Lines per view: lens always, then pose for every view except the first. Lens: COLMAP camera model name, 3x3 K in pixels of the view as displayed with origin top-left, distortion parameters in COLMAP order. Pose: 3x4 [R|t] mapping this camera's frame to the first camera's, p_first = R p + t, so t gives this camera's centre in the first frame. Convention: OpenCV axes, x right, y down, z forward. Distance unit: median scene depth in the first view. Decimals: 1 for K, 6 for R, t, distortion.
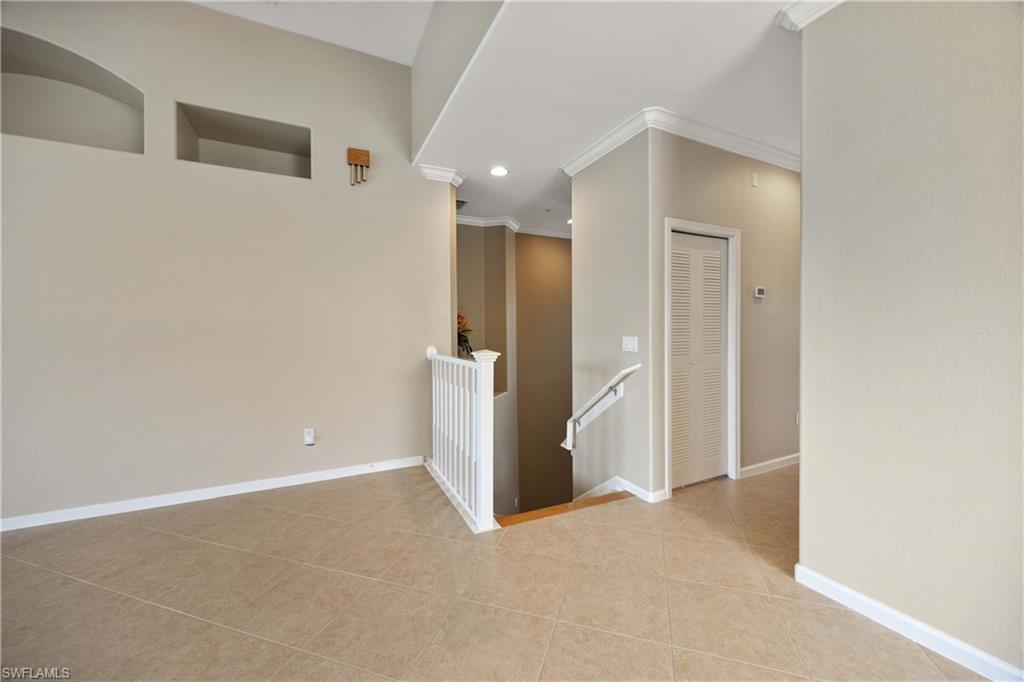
lens RADIAL K [[409.2, 0, 512.7], [0, 409.2, 307.3], [0, 0, 1]] dist [0.000889, -0.000030]
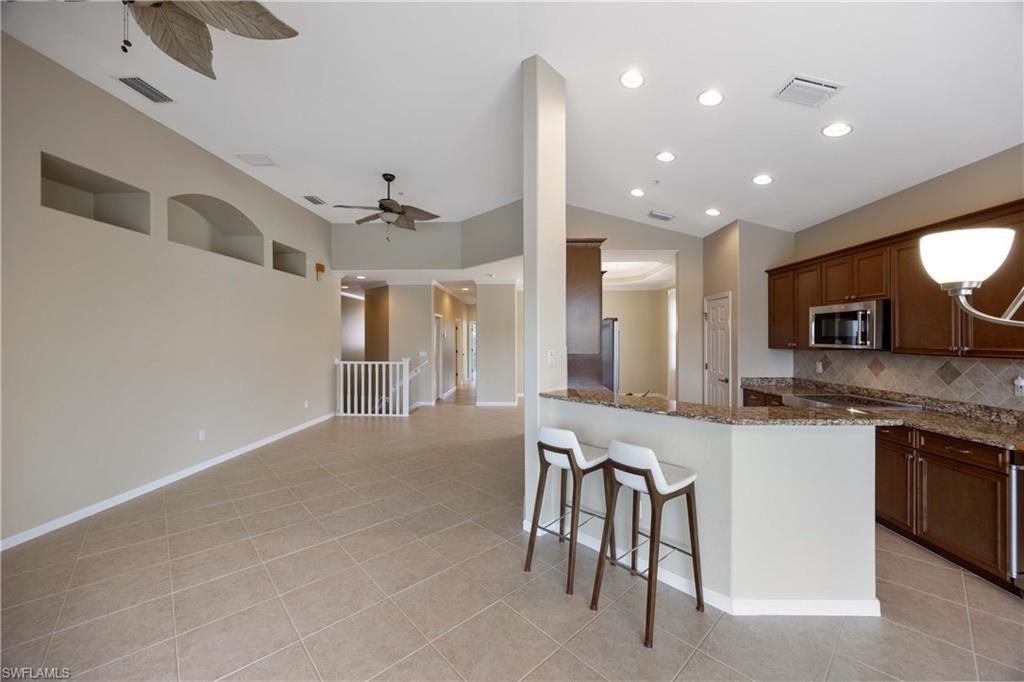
lens RADIAL K [[394.0, 0, 513.6], [0, 394.0, 337.2], [0, 0, 1]] dist [-0.000686, -0.000216]
pose [[0.491554, -0.011883, 0.870766, -1.634710], [0.003814, 0.999927, 0.011493, -0.045131], [-0.870839, -0.002328, 0.491564, -0.808550]]
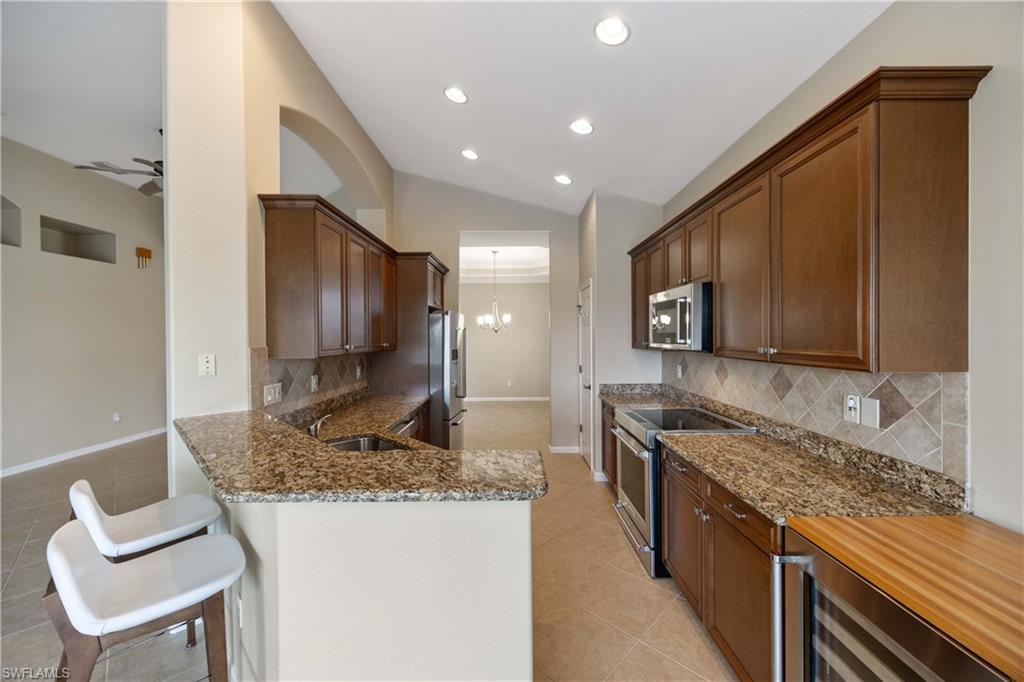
lens RADIAL K [[398.1, 0, 512.0], [0, 398.1, 341.0], [0, 0, 1]] dist [0.001380, 0.000048]
pose [[0.461112, -0.026219, 0.886955, -1.161112], [0.006202, 0.999634, 0.026326, -0.038887], [-0.887320, -0.006638, 0.461106, -1.127015]]
